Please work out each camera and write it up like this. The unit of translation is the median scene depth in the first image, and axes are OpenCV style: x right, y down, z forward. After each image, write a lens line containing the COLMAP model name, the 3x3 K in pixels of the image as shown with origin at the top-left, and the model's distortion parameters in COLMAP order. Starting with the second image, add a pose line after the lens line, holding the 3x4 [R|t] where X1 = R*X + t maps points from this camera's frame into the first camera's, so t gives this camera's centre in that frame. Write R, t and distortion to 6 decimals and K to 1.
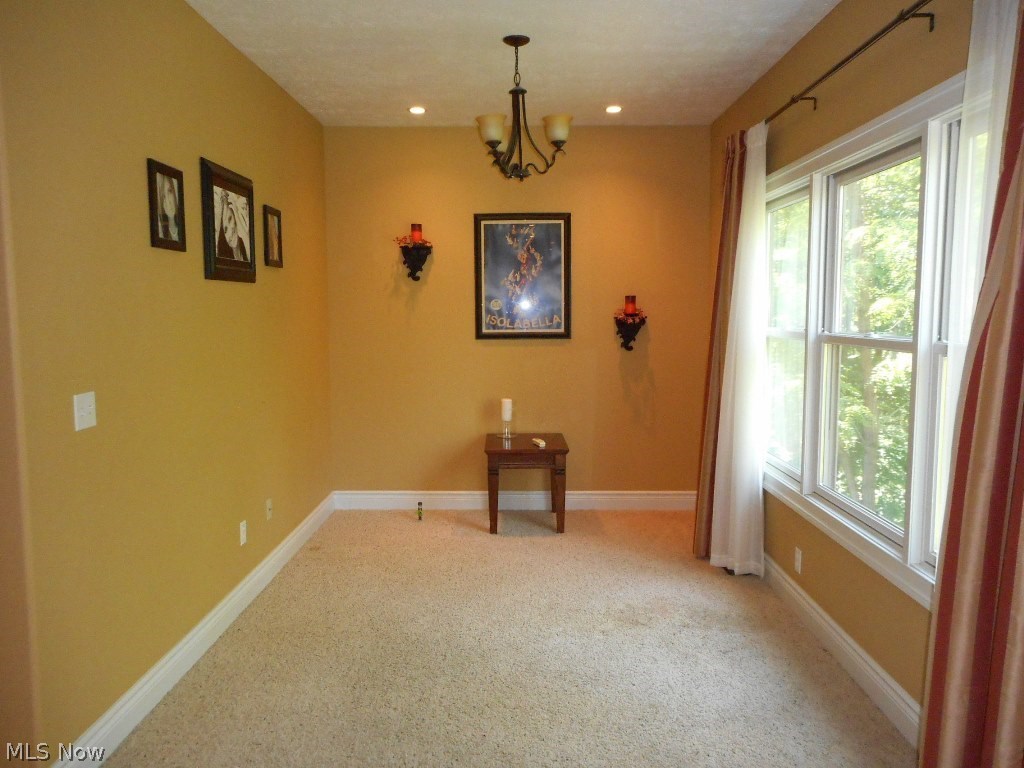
lens RADIAL K [[770.7, 0, 512.0], [0, 770.7, 384.0], [0, 0, 1]] dist [0.000443, 0.011025]
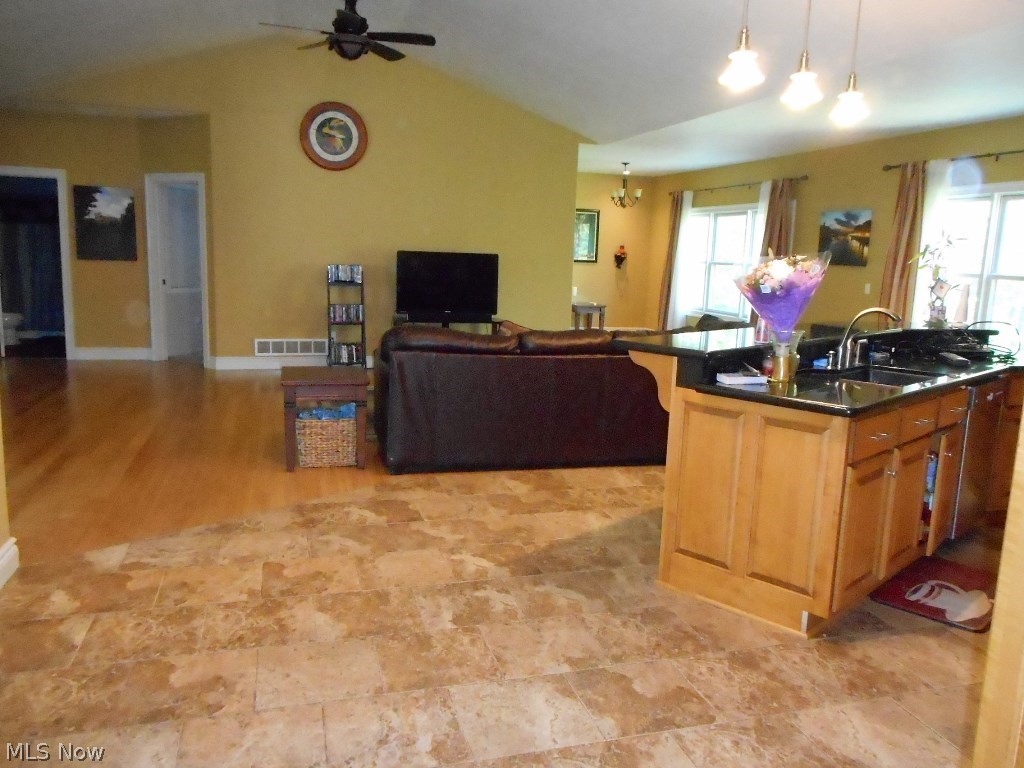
lens RADIAL K [[787.2, 0, 512.0], [0, 787.2, 384.0], [0, 0, 1]] dist [0.000159, 0.001655]
pose [[0.953761, -0.013875, 0.300246, -0.927210], [-0.007667, 0.997486, 0.070453, 0.147783], [-0.300469, -0.069497, 0.951256, -1.283831]]
